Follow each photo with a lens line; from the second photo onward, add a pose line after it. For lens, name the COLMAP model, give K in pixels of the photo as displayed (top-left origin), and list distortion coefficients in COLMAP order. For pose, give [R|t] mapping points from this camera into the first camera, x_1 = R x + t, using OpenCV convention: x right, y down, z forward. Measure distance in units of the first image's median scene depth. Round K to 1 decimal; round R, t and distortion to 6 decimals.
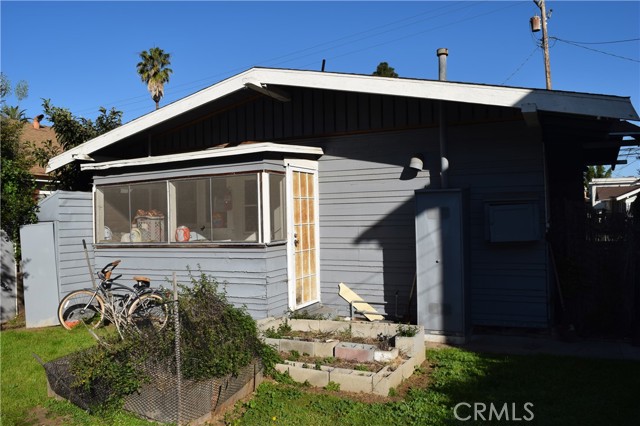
lens RADIAL K [[505.5, 0, 320.0], [0, 505.5, 208.4], [0, 0, 1]] dist [-0.094618, 0.022066]
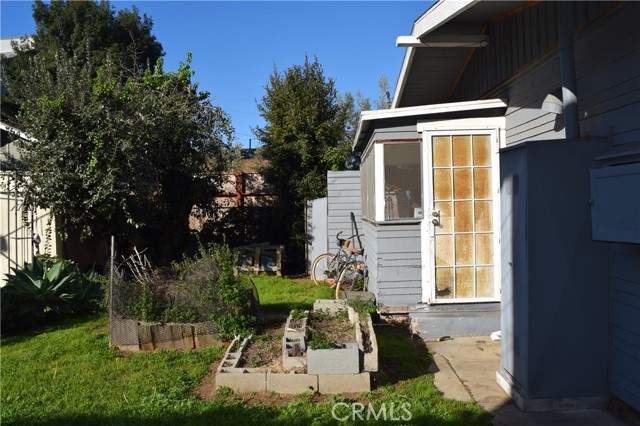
lens RADIAL K [[505.5, 0, 320.0], [0, 505.5, 208.4], [0, 0, 1]] dist [-0.094618, 0.022066]
pose [[0.400642, 0.022465, -0.915959, 0.619467], [0.030541, 0.998816, 0.037856, 0.007331], [0.915725, -0.043141, 0.399482, 0.489093]]
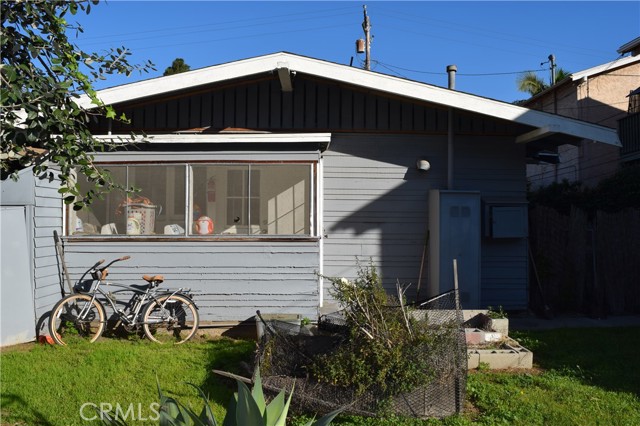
lens RADIAL K [[494.9, 0, 320.0], [0, 494.9, 213.0], [0, 0, 1]] dist [-0.080791, 0.002650]
pose [[0.897292, 0.032224, 0.440260, -0.468481], [-0.036303, 0.999340, 0.000844, 0.020243], [-0.439943, -0.016740, 0.897870, 0.134330]]
